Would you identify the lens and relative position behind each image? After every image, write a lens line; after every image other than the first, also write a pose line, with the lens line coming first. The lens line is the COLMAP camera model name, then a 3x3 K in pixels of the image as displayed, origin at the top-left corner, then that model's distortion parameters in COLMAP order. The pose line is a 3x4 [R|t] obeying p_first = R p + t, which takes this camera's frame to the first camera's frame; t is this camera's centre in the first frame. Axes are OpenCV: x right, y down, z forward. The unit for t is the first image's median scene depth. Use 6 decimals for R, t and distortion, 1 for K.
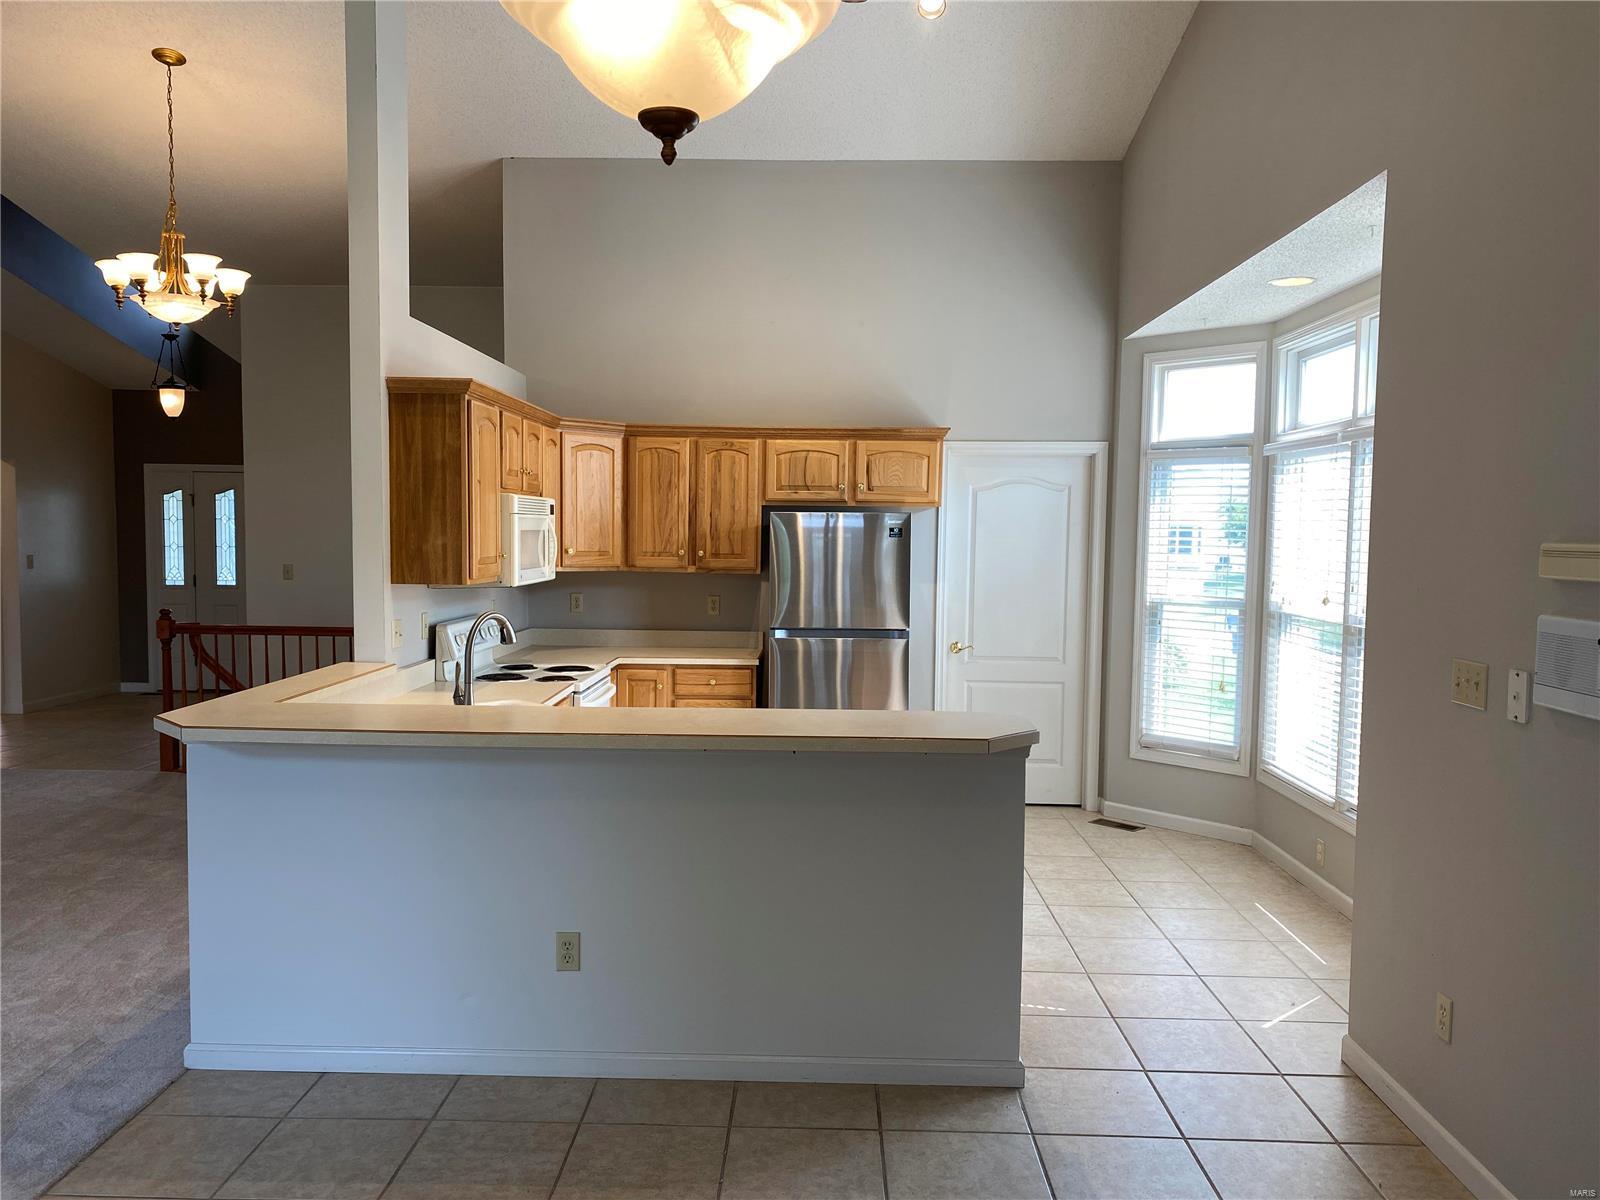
lens RADIAL K [[1223.9, 0, 823.4], [0, 1223.9, 636.2], [0, 0, 1]] dist [0.028463, -0.034608]
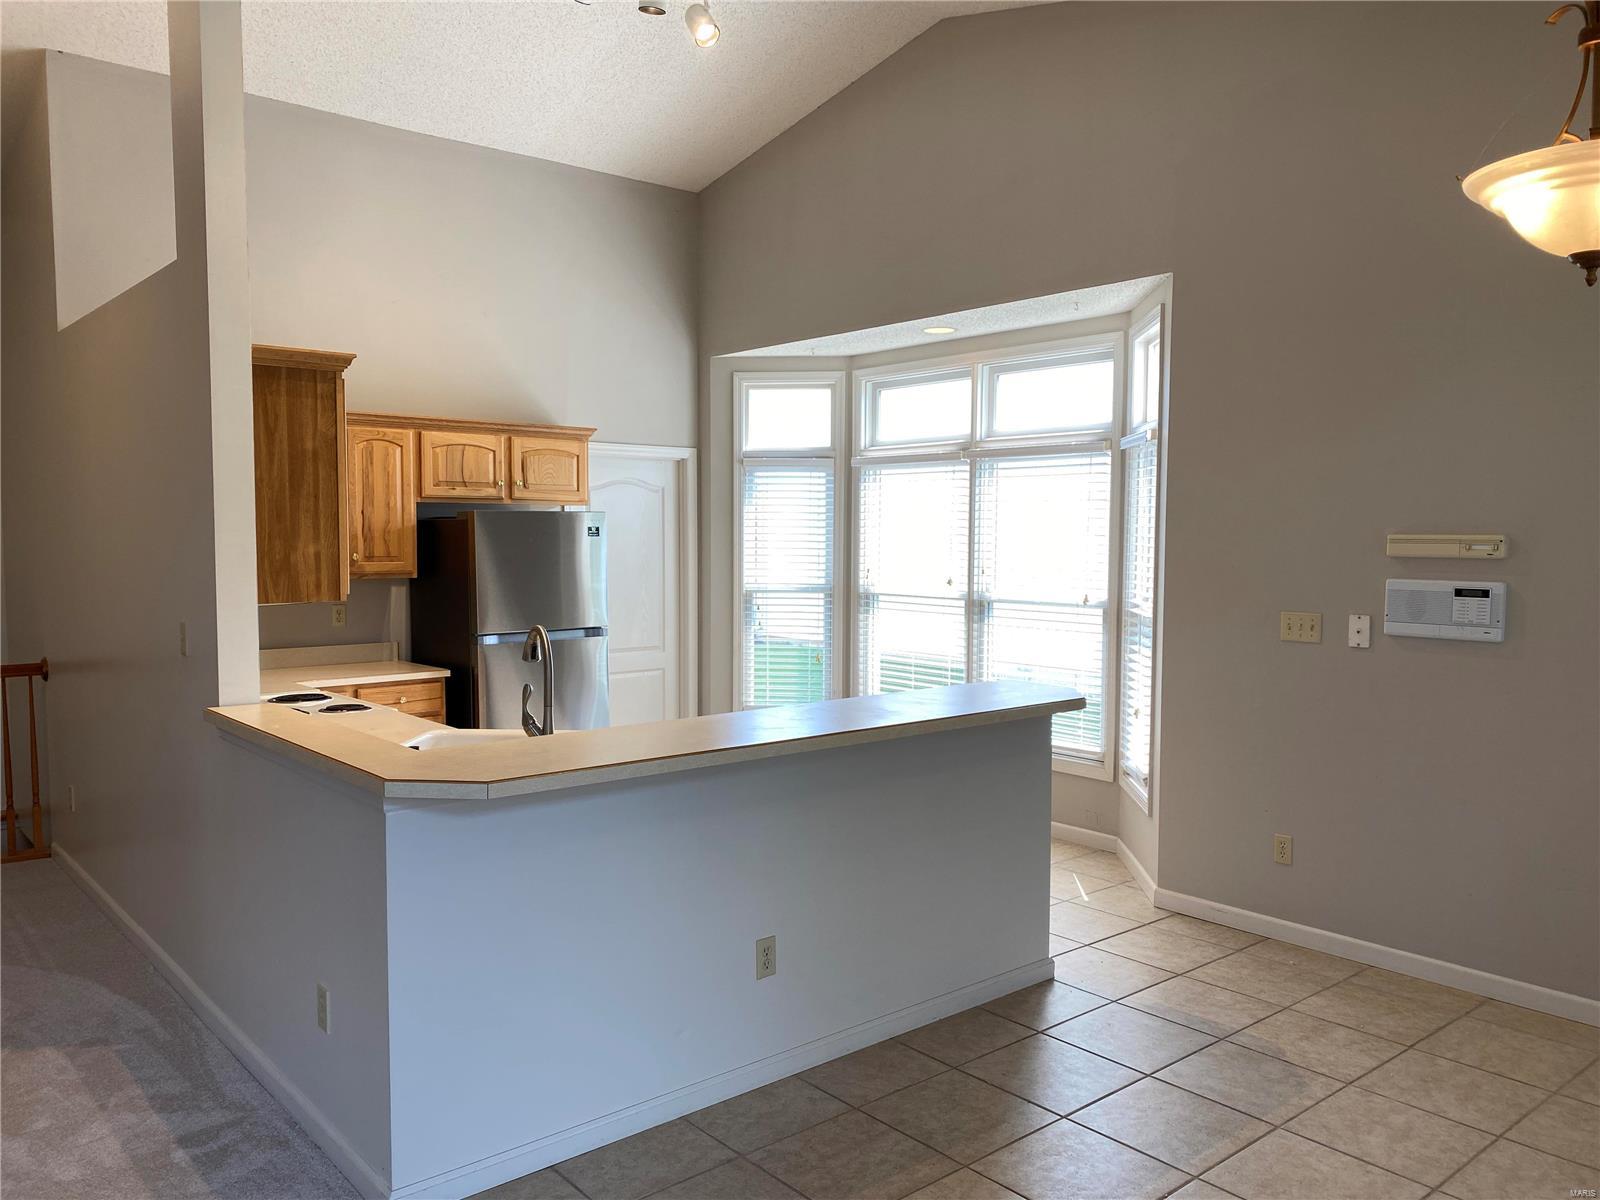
lens RADIAL K [[1223.9, 0, 807.9], [0, 1223.9, 606.0], [0, 0, 1]] dist [0.028463, -0.034608]
pose [[0.739066, -0.050707, 0.671722, -0.485333], [0.061961, 0.998053, 0.007169, -0.019184], [-0.670777, 0.036322, 0.740769, 0.132781]]
